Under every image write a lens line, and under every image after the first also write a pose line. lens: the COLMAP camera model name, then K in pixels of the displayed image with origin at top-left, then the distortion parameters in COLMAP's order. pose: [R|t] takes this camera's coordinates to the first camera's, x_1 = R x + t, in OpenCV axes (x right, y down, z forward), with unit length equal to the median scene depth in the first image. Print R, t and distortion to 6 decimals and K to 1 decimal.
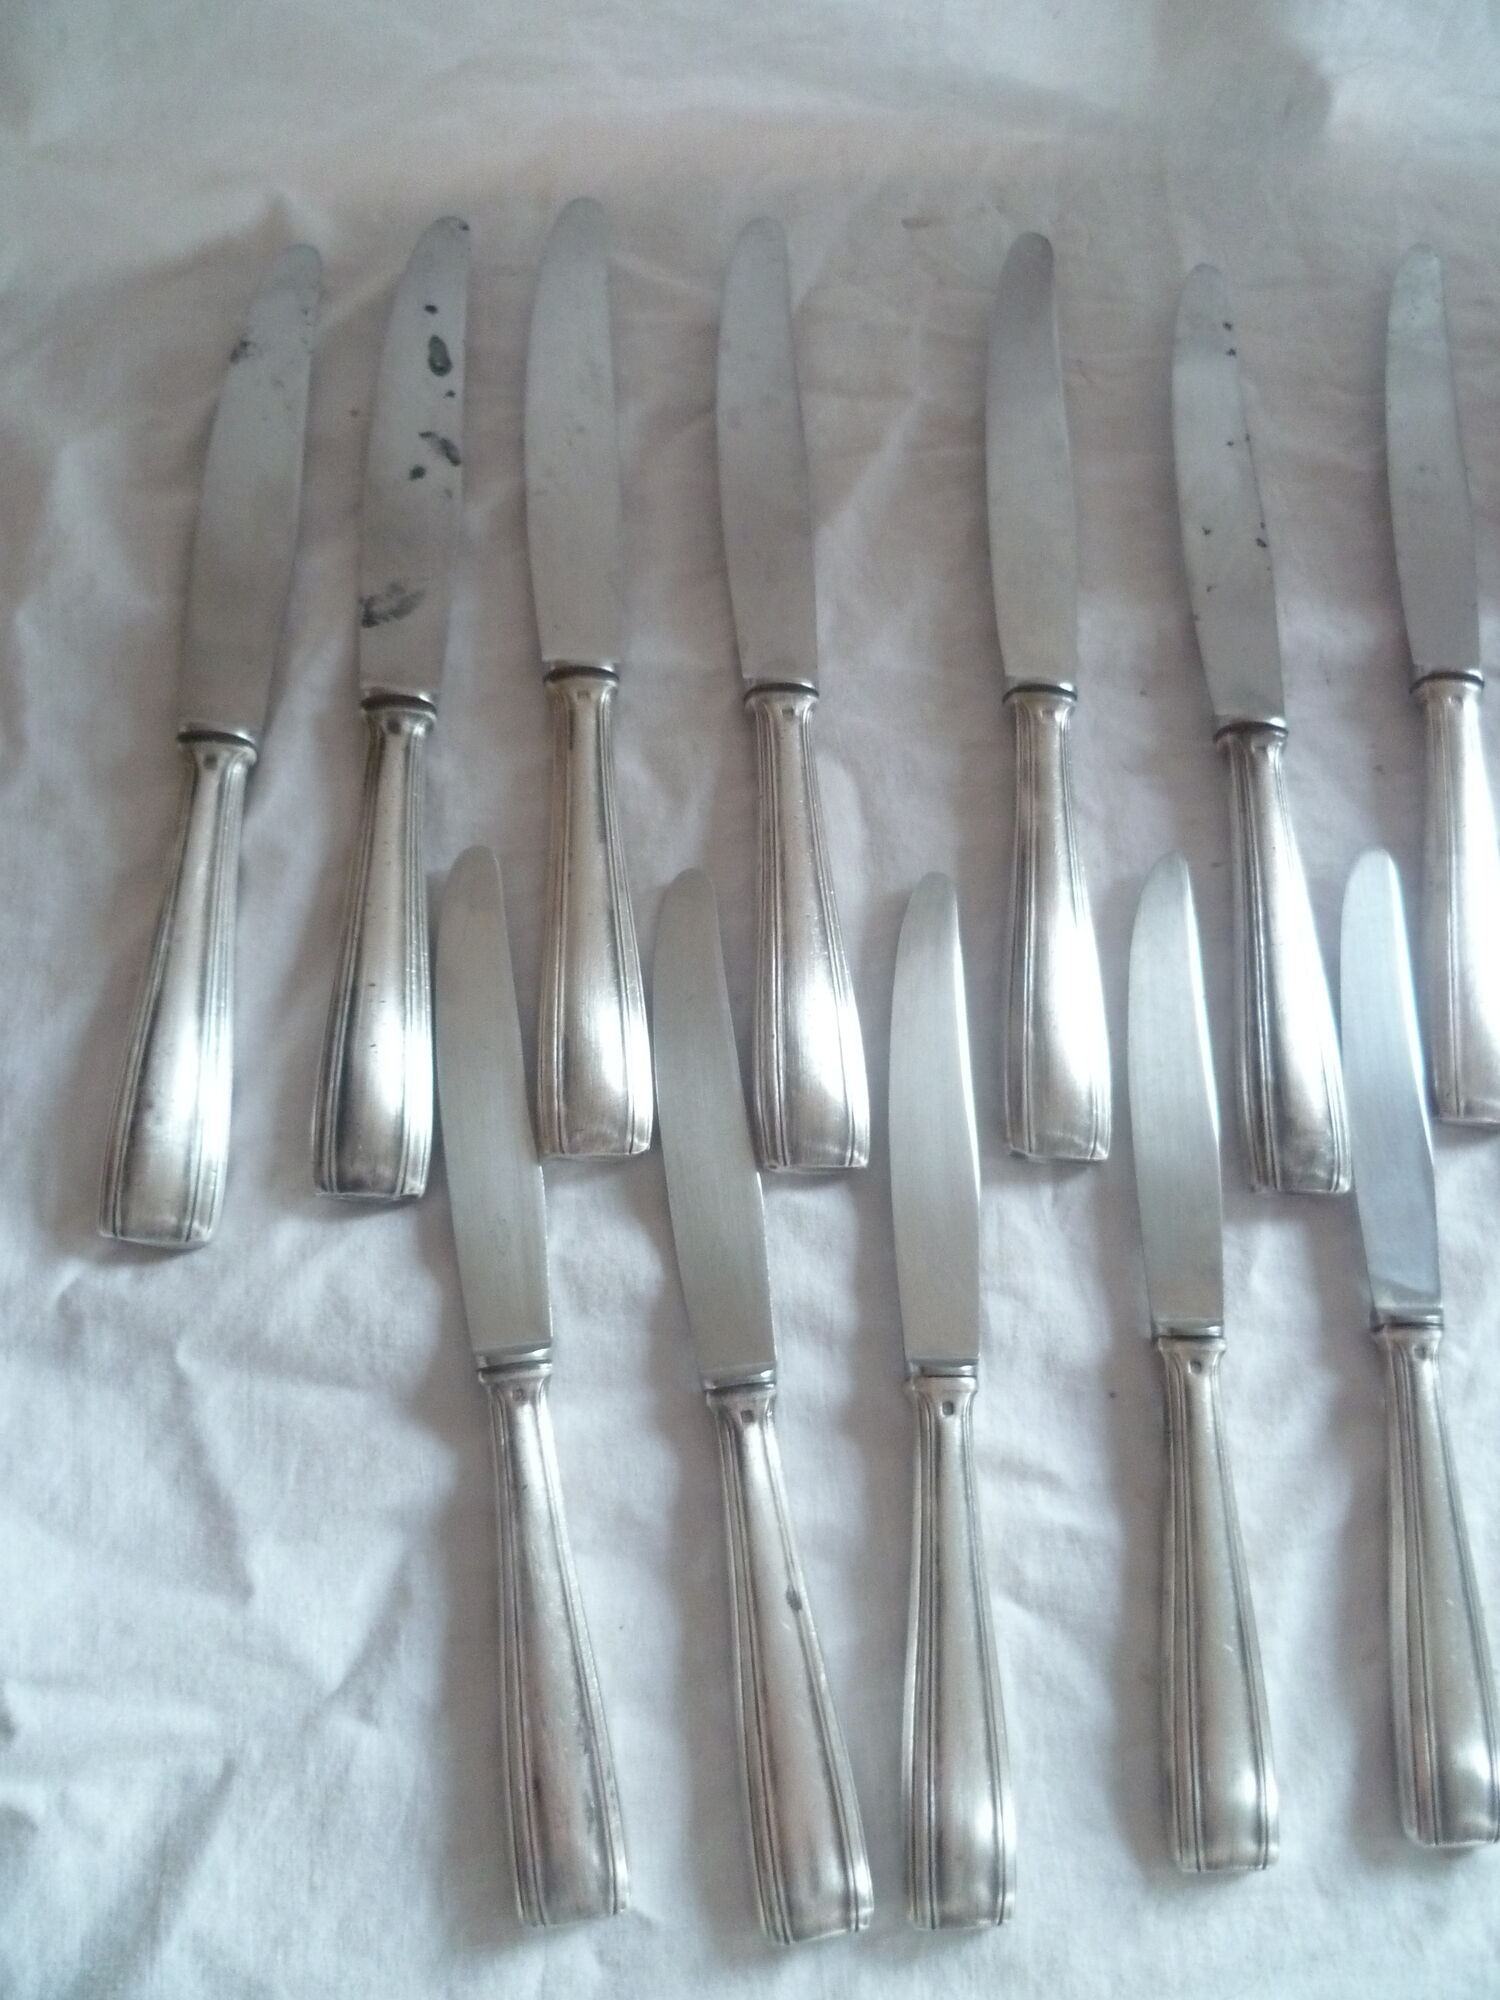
lens RADIAL K [[1651.4, 0, 750.0], [0, 1651.4, 1000.0], [0, 0, 1]] dist [-0.088835, 0.031950]
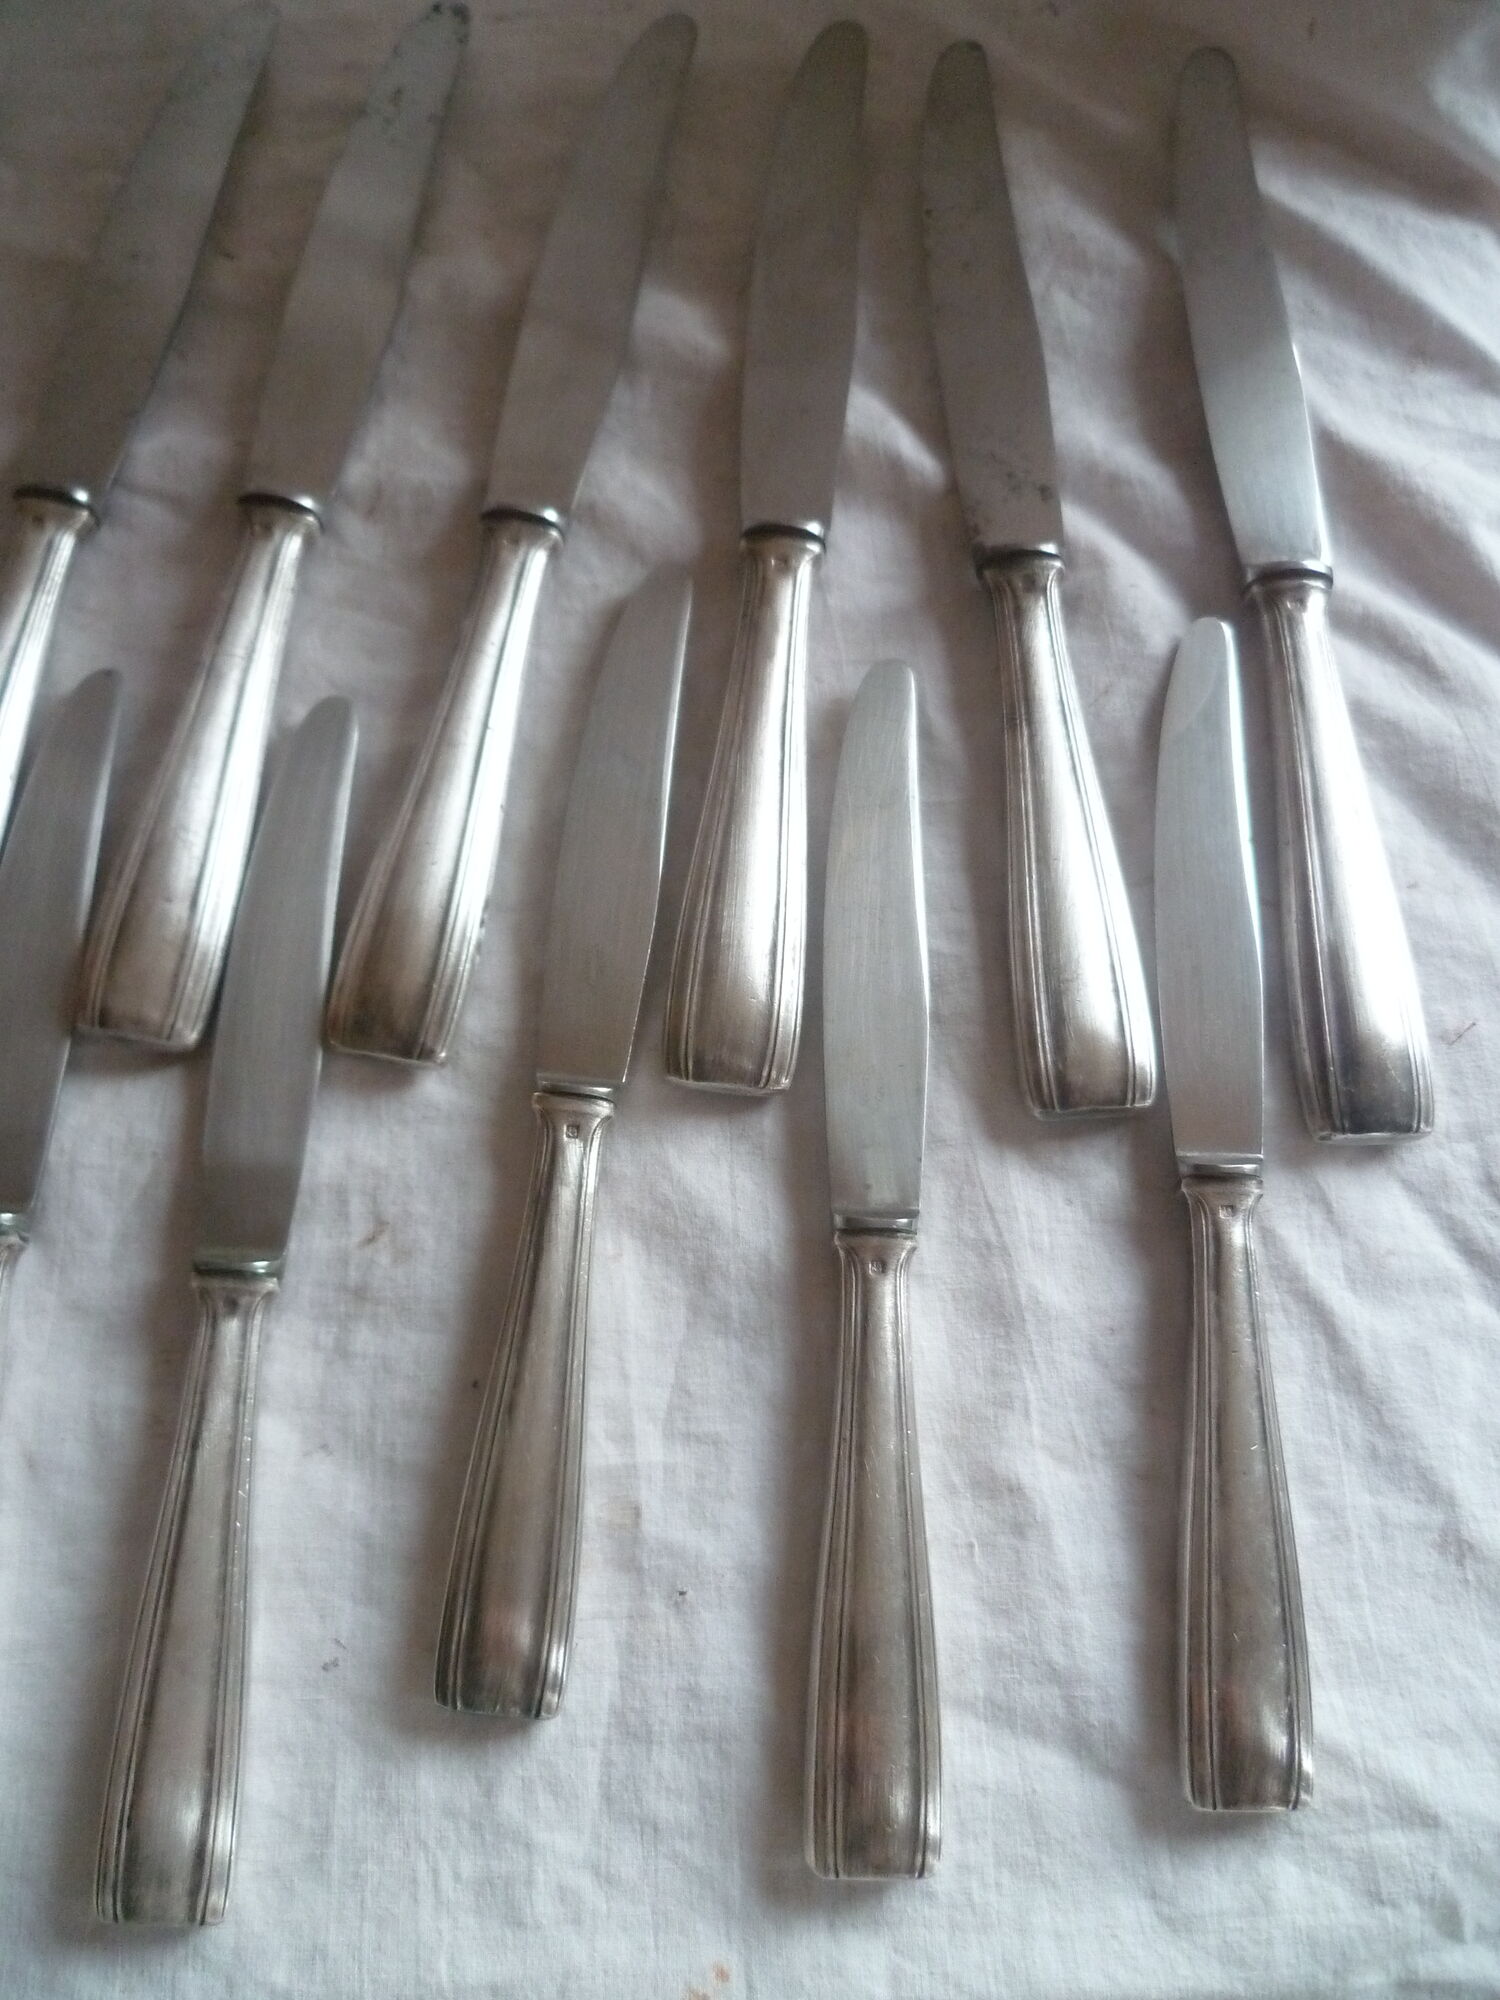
lens RADIAL K [[1651.4, 0, 750.0], [0, 1651.4, 1000.0], [0, 0, 1]] dist [-0.088835, 0.031950]
pose [[0.992296, 0.043579, -0.115968, 1.072701], [-0.042795, 0.999041, 0.009246, 0.040698], [0.116260, -0.004212, 0.993210, 0.275605]]
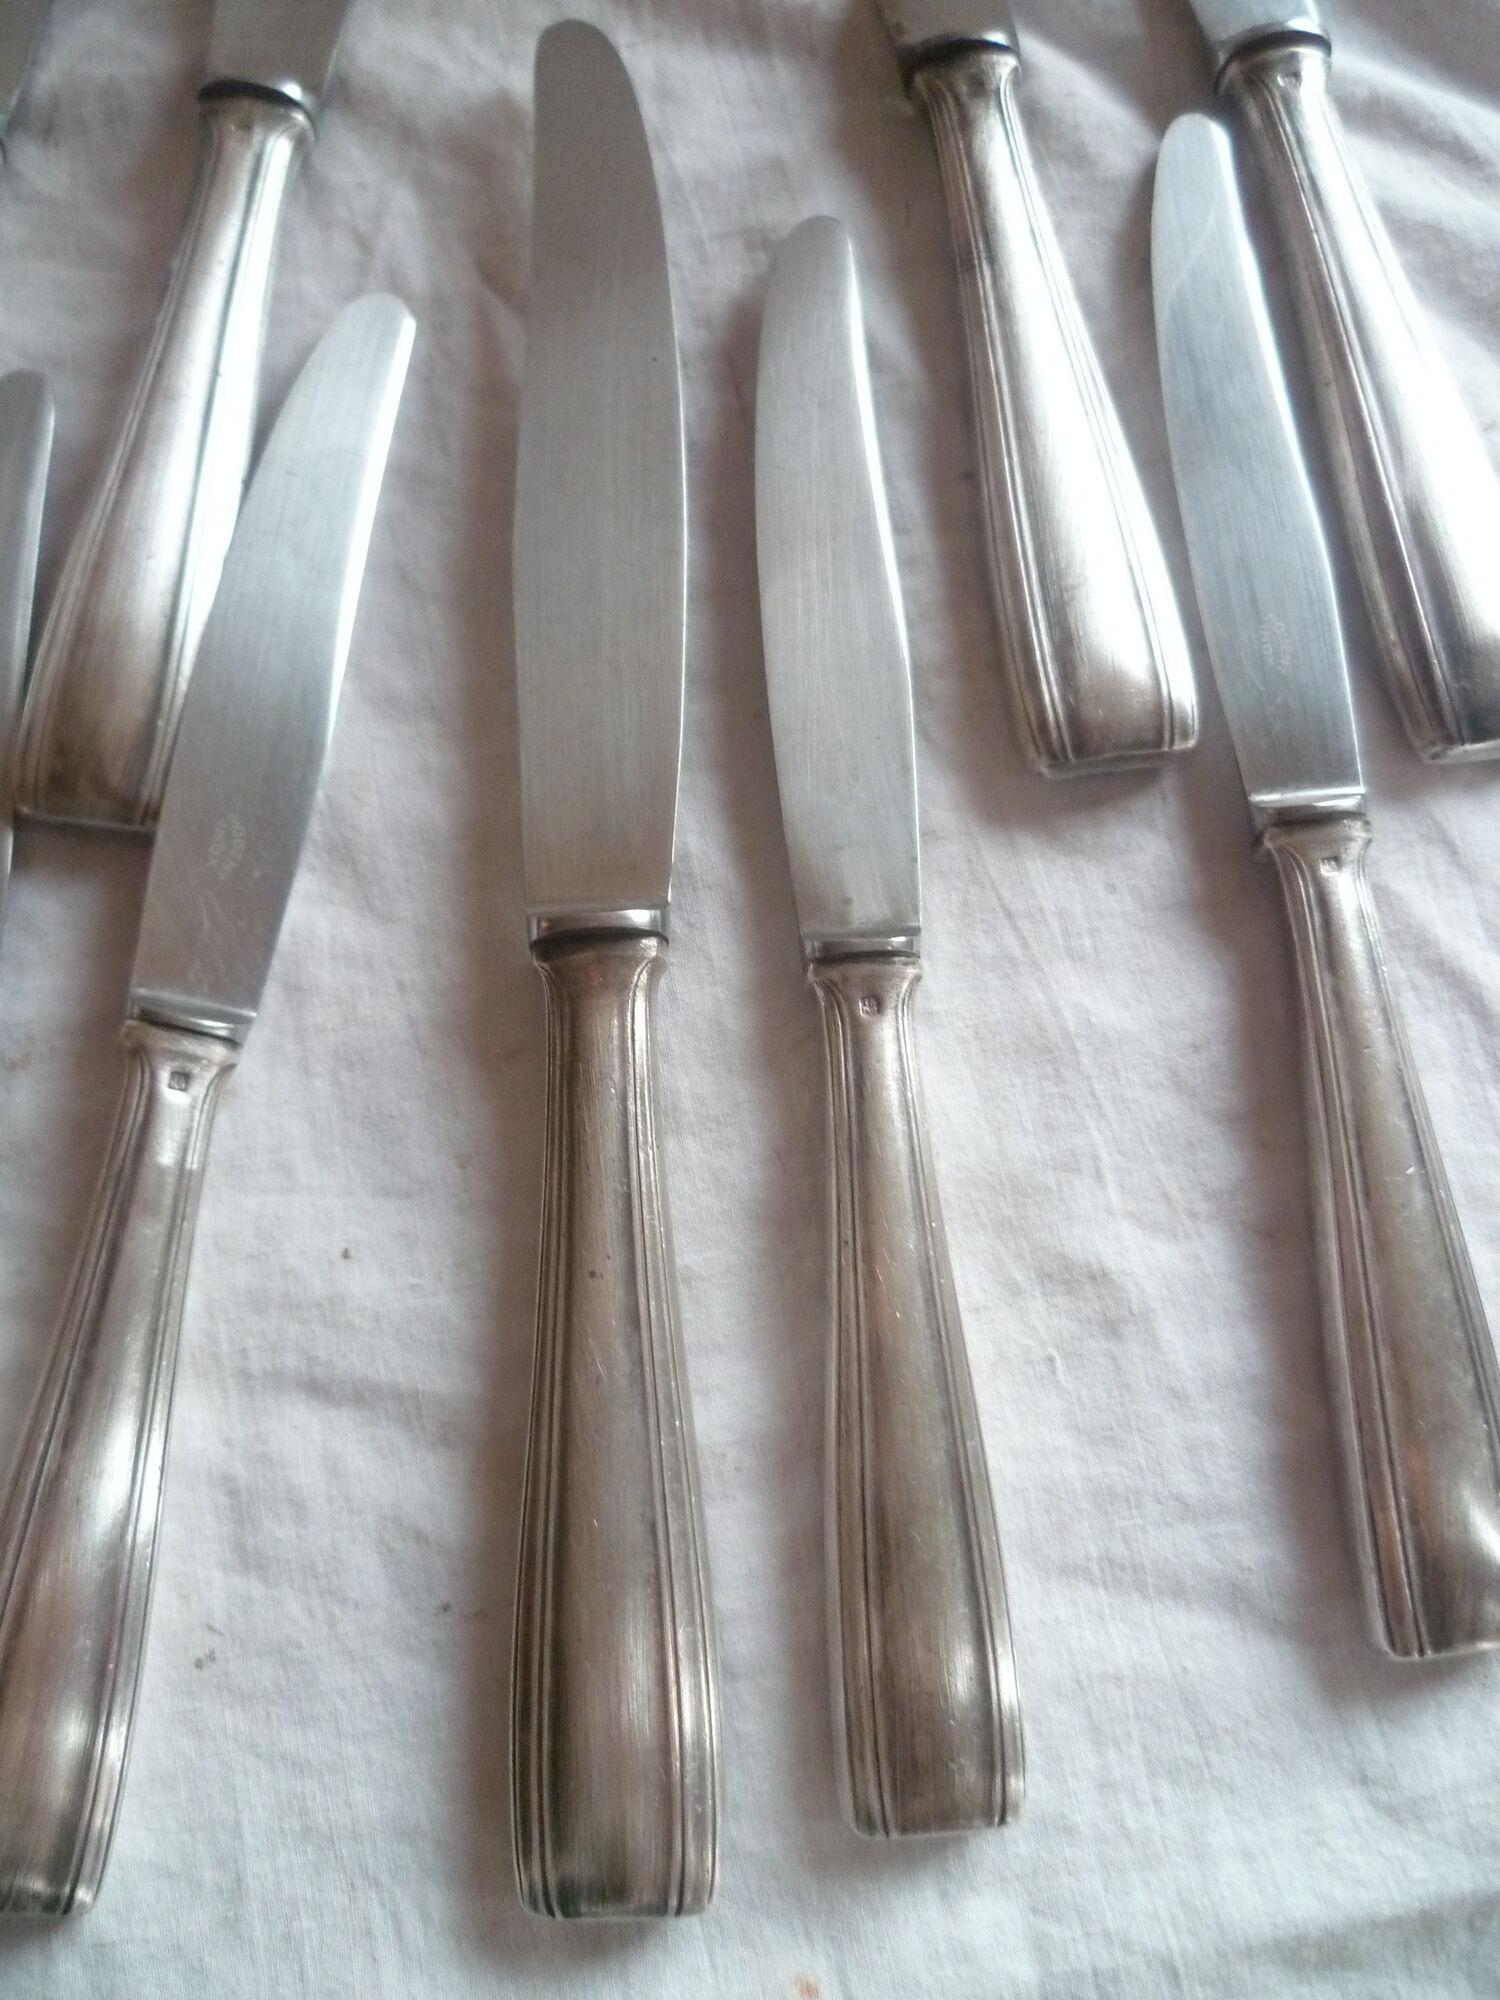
lens RADIAL K [[1604.7, 0, 750.0], [0, 1604.7, 1000.0], [0, 0, 1]] dist [-0.062434, -0.005886]
pose [[0.993436, -0.093422, -0.066011, 1.039674], [0.099767, 0.989927, 0.100455, 0.114912], [0.055962, -0.106381, 0.992749, 0.523057]]
